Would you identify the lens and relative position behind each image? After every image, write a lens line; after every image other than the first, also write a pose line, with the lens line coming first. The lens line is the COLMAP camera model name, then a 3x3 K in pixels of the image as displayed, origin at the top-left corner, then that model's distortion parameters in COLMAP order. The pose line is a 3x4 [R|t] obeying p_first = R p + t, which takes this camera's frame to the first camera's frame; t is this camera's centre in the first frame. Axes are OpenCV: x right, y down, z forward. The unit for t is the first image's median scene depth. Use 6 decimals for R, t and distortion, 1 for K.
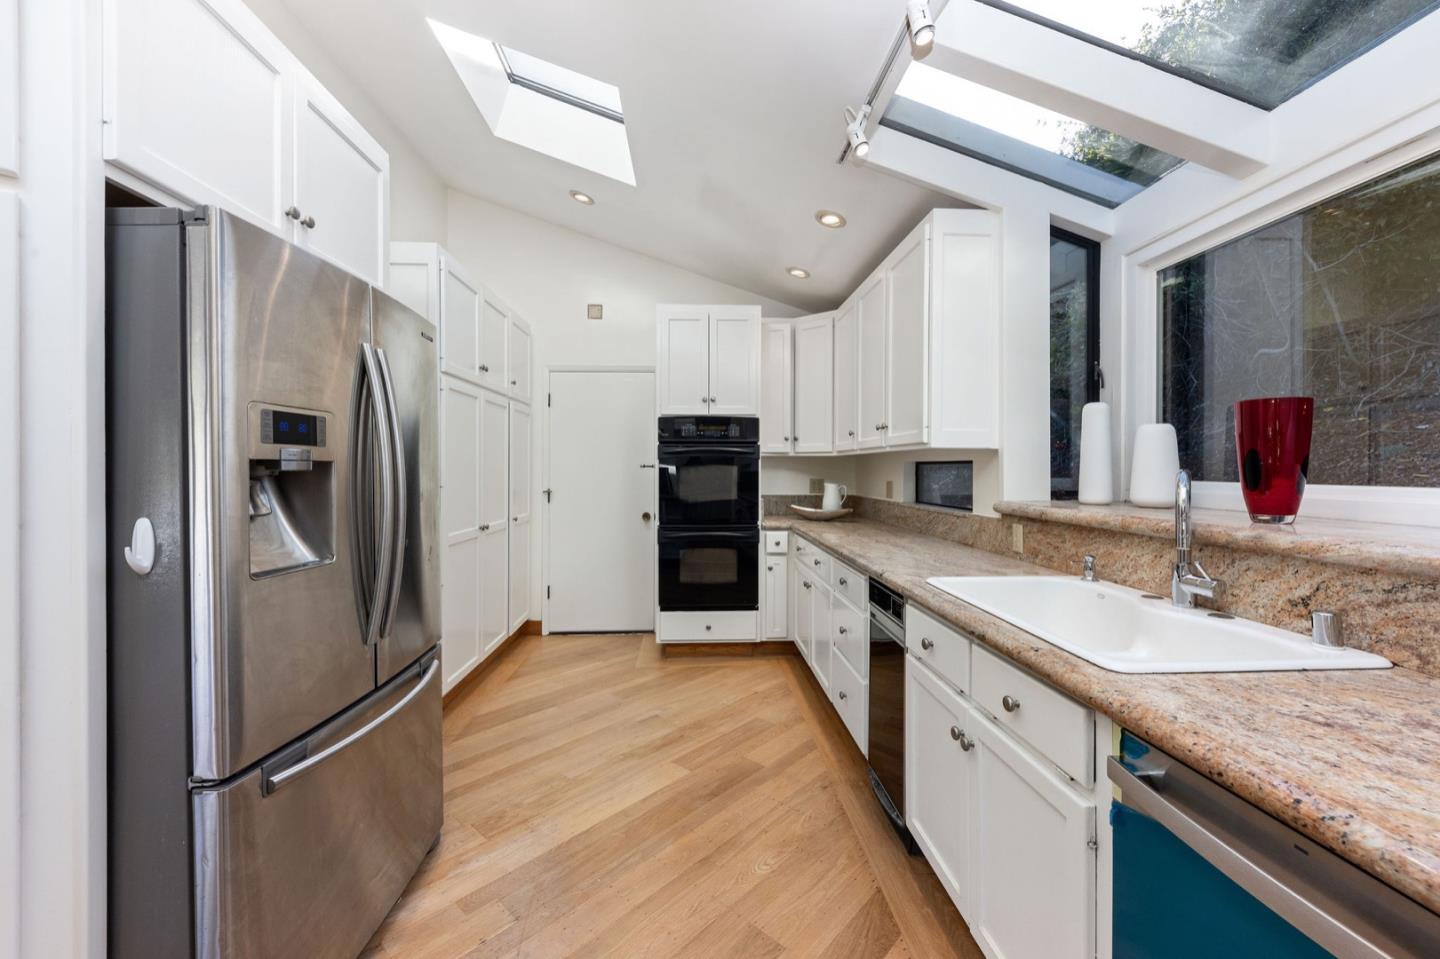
lens RADIAL K [[568.3, 0, 719.5], [0, 568.3, 473.6], [0, 0, 1]] dist [0.000701, -0.000622]
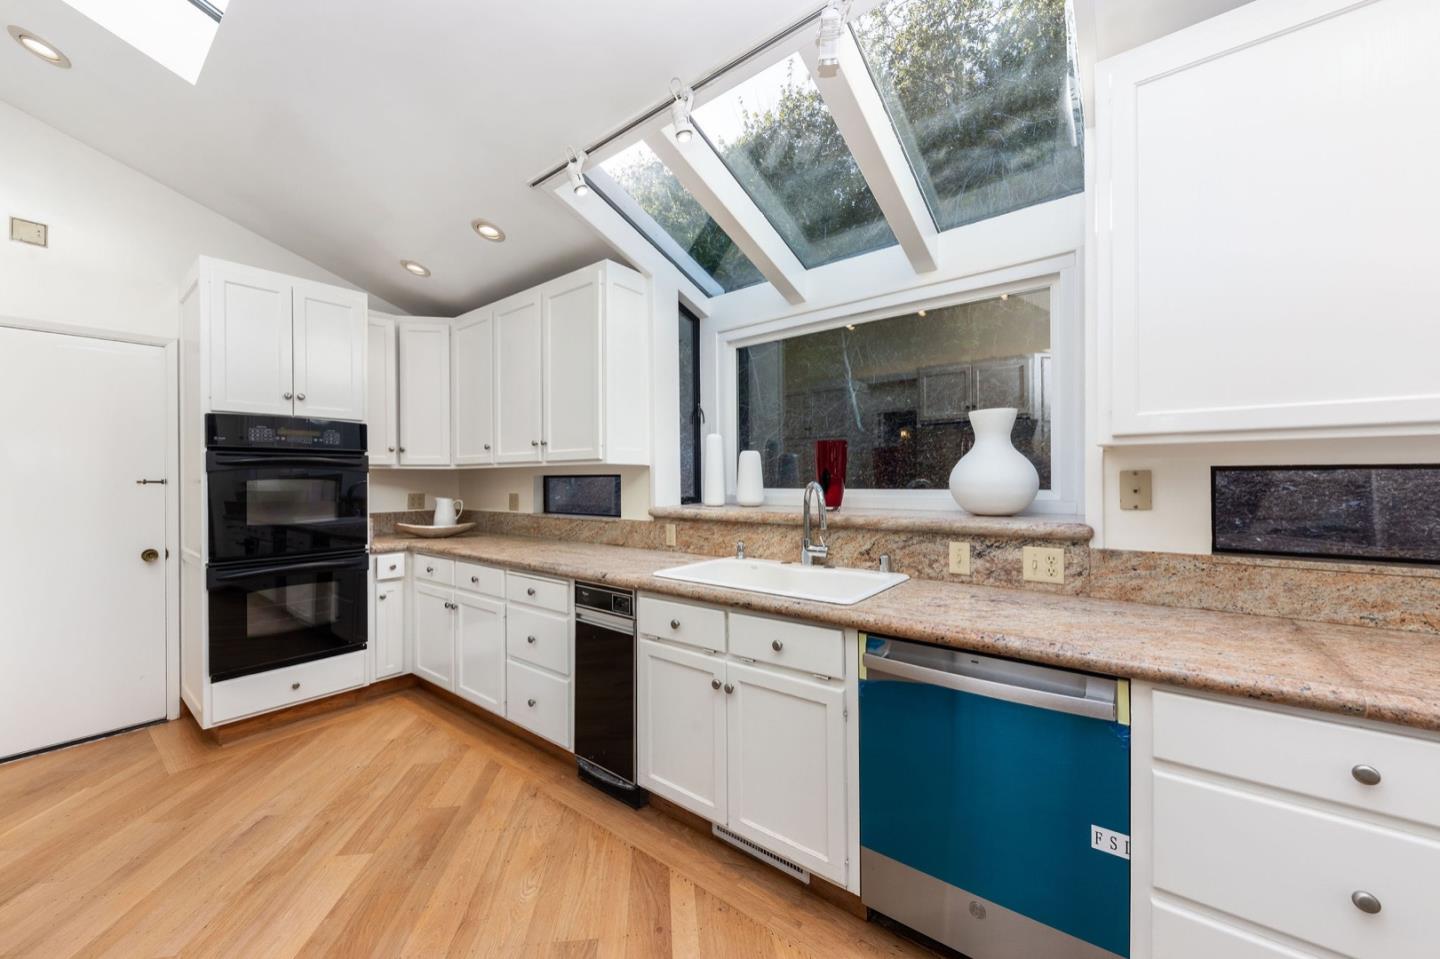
lens RADIAL K [[535.9, 0, 716.6], [0, 535.9, 482.1], [0, 0, 1]] dist [-0.001869, -0.000750]
pose [[0.656151, -0.010615, 0.754555, -0.279318], [0.014664, 0.999892, 0.001315, -0.005695], [-0.754487, 0.010202, 0.656235, 0.102348]]
